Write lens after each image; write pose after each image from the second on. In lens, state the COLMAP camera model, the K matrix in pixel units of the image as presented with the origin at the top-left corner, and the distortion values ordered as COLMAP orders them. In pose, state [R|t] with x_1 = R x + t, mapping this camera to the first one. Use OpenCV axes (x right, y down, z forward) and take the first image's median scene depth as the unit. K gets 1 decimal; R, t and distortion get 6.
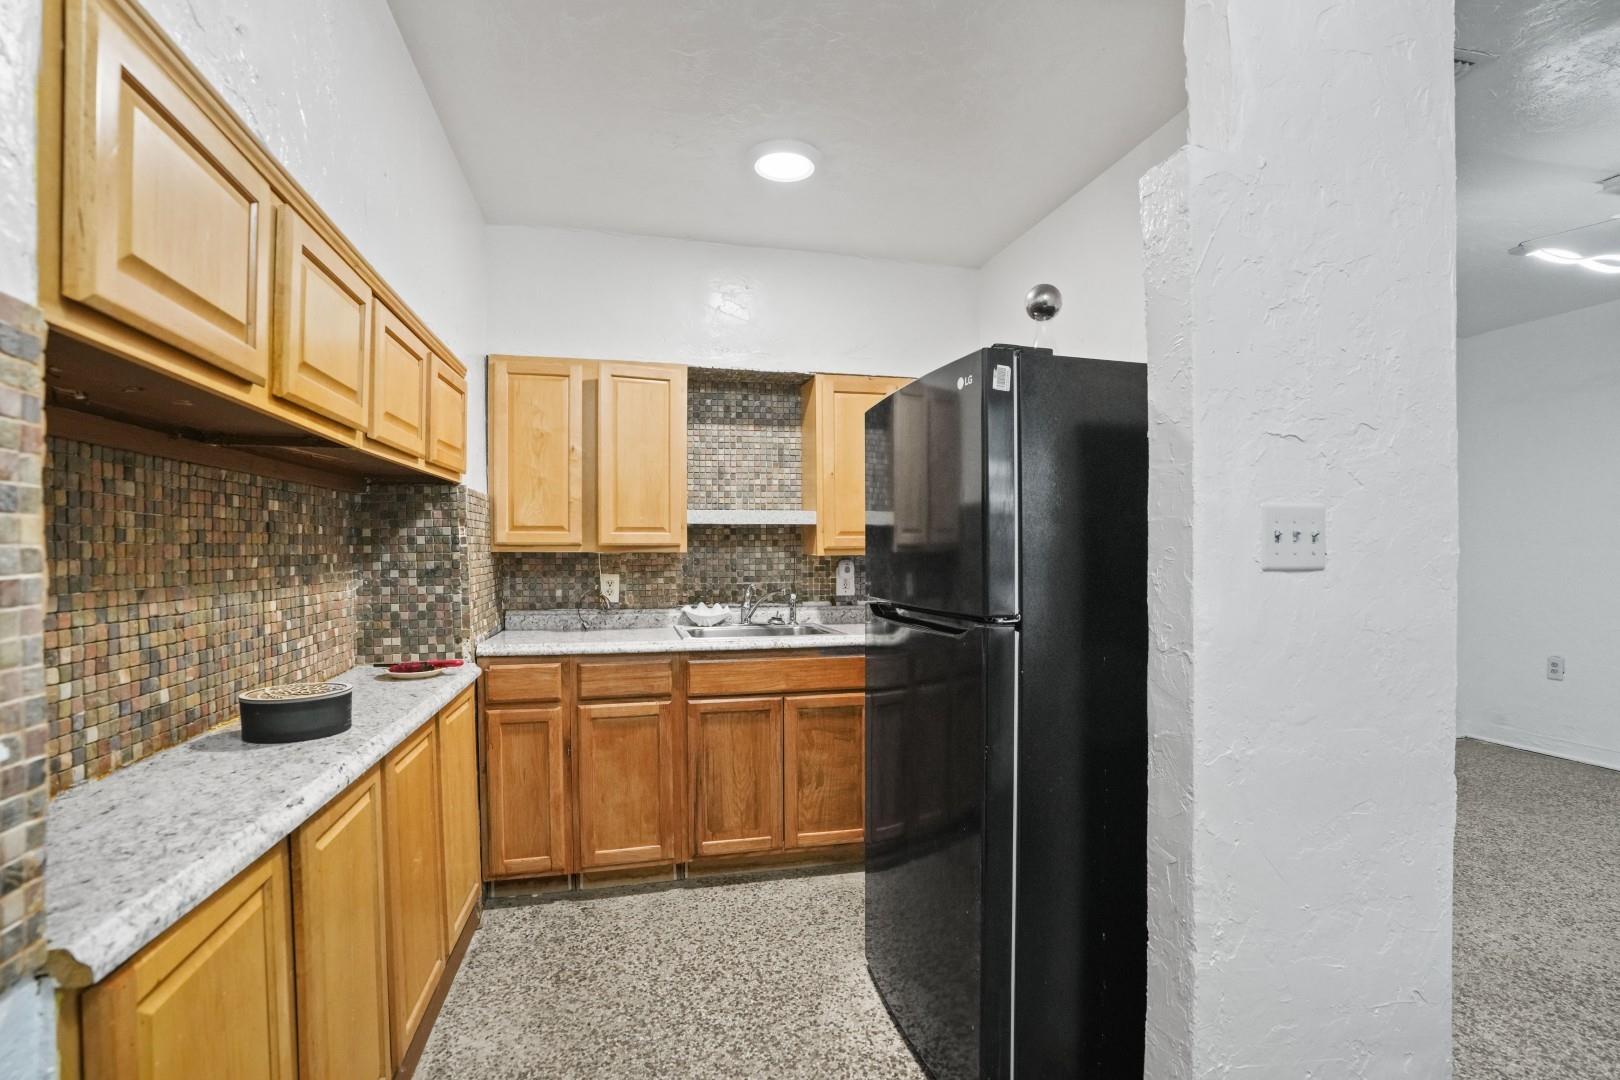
lens RADIAL K [[753.0, 0, 824.2], [0, 753.0, 560.5], [0, 0, 1]] dist [-0.061585, 0.020338]
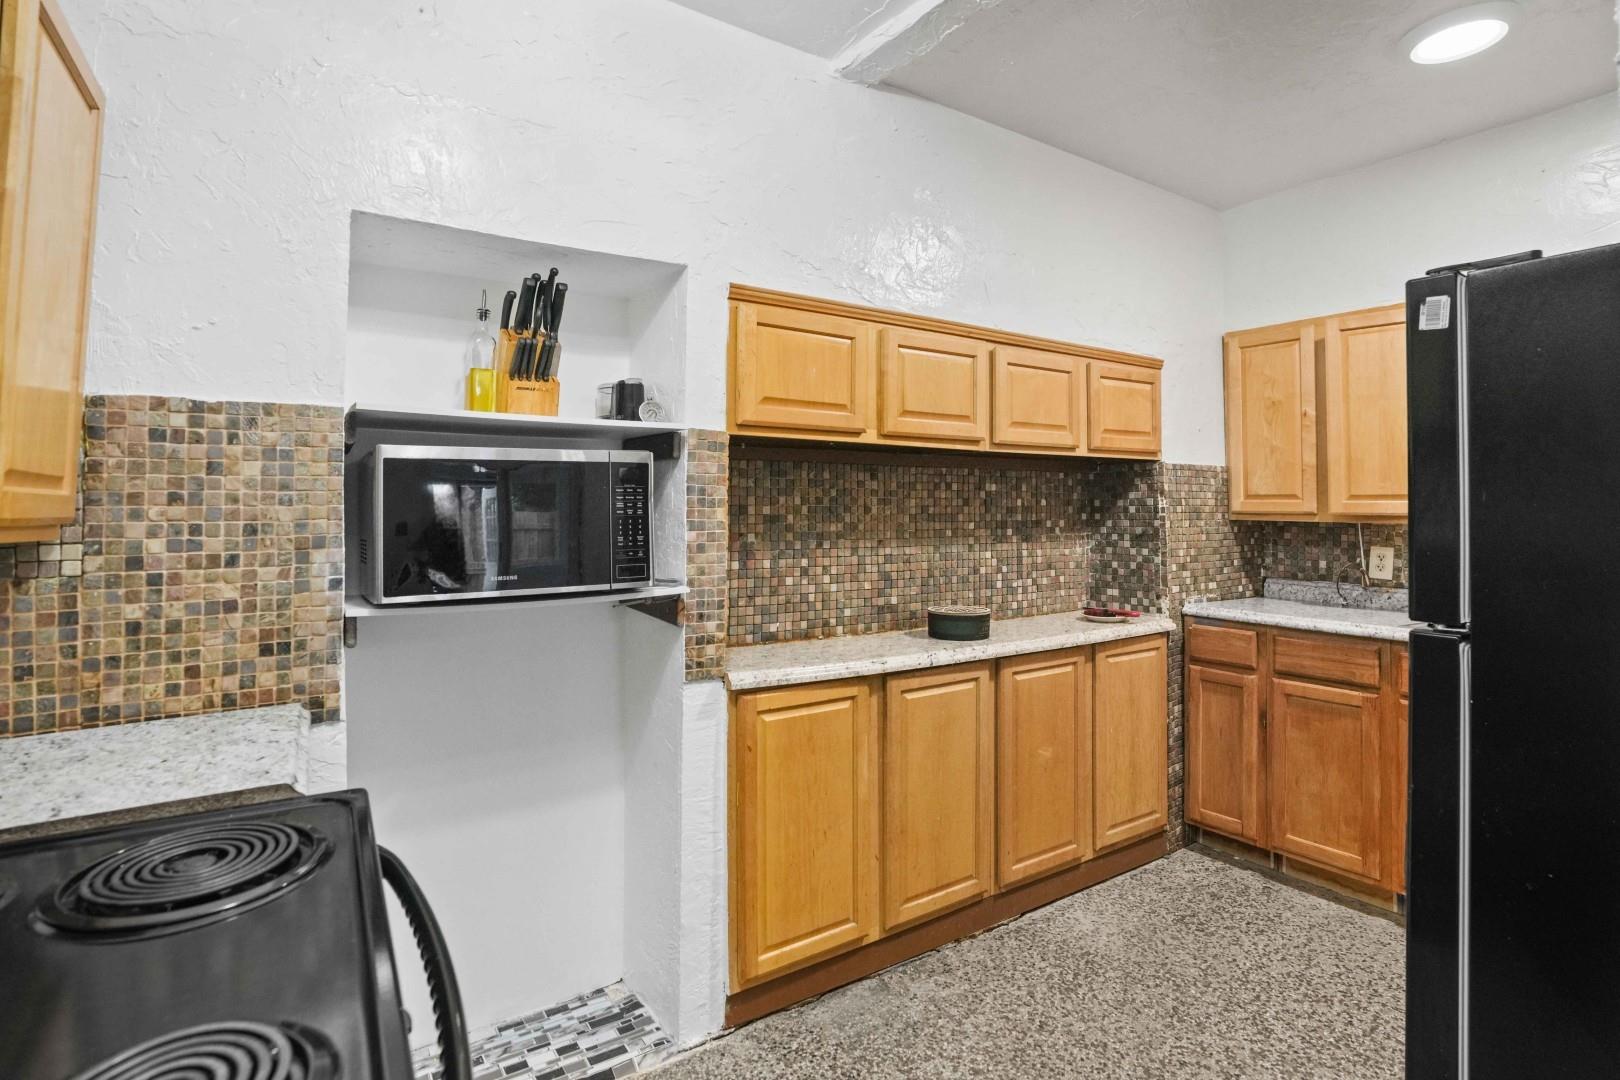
lens RADIAL K [[802.3, 0, 811.2], [0, 802.3, 493.4], [0, 0, 1]] dist [-0.066588, 0.033126]
pose [[0.343474, -0.011895, -0.939087, 0.481921], [-0.020624, 0.999583, -0.020204, -0.016926], [0.938936, 0.026307, 0.343086, 0.074603]]
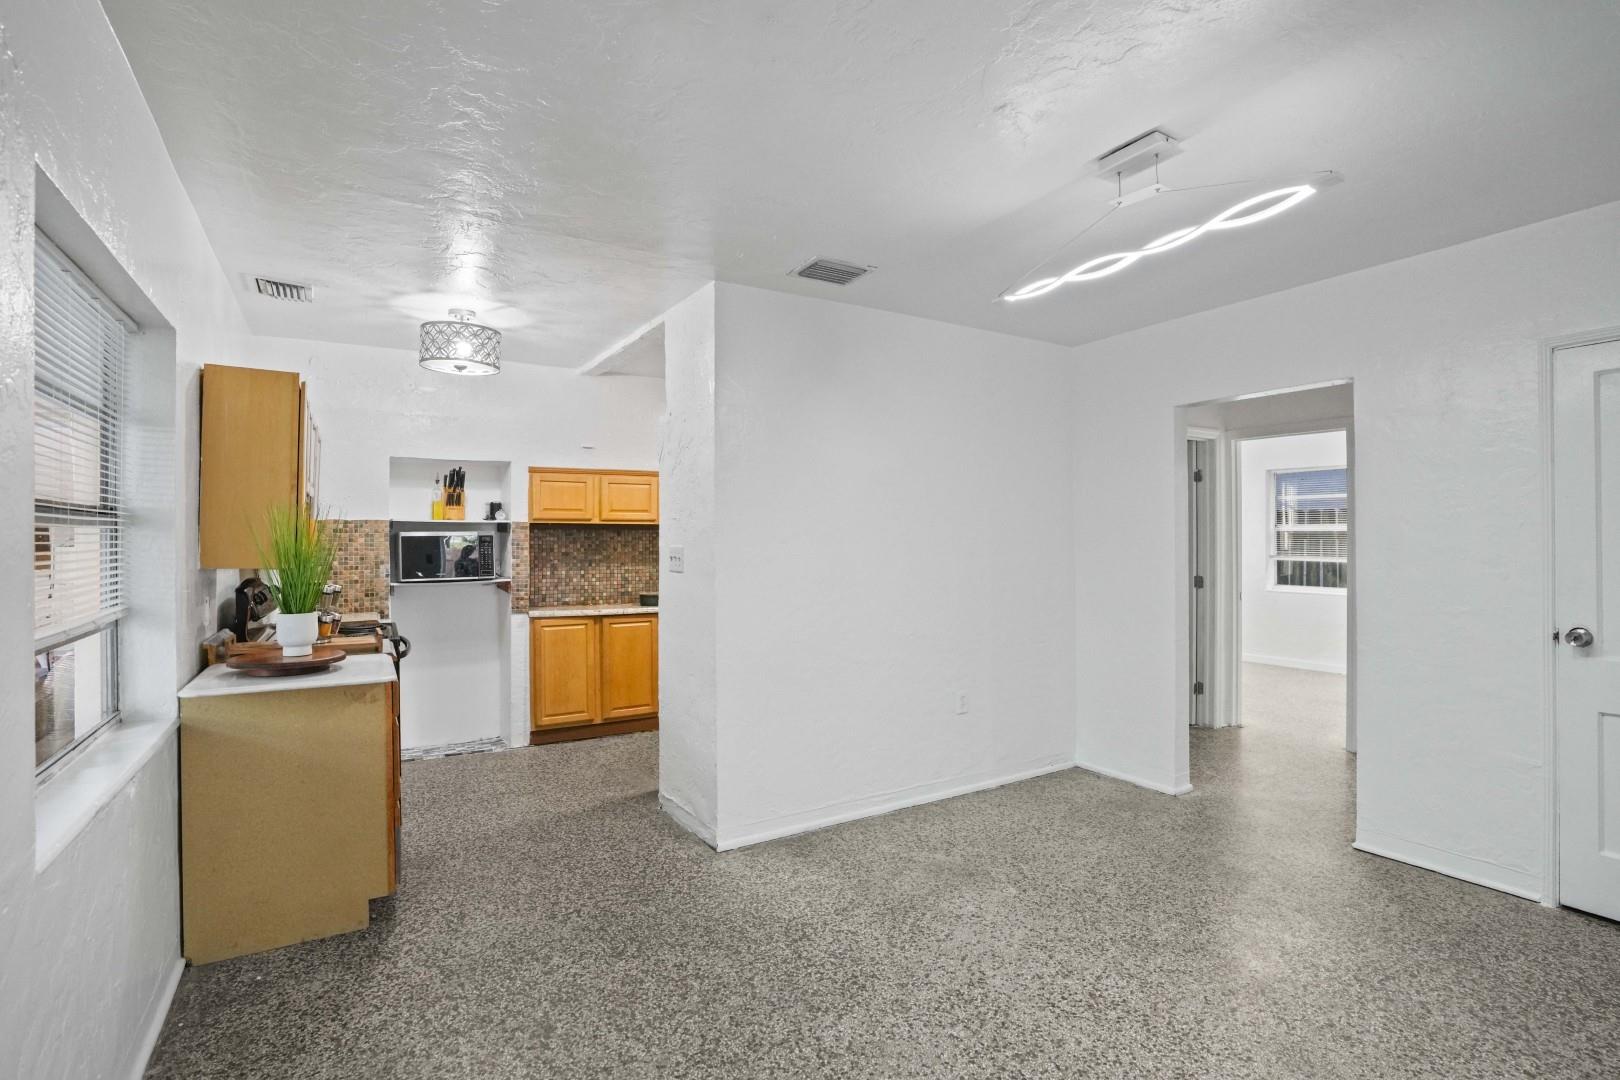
lens RADIAL K [[777.4, 0, 823.4], [0, 777.4, 542.0], [0, 0, 1]] dist [-0.070852, 0.029610]
pose [[0.319051, 0.009997, -0.947685, 1.931723], [-0.018407, 0.999821, 0.004350, -0.063042], [0.947559, 0.016057, 0.319177, 0.362818]]
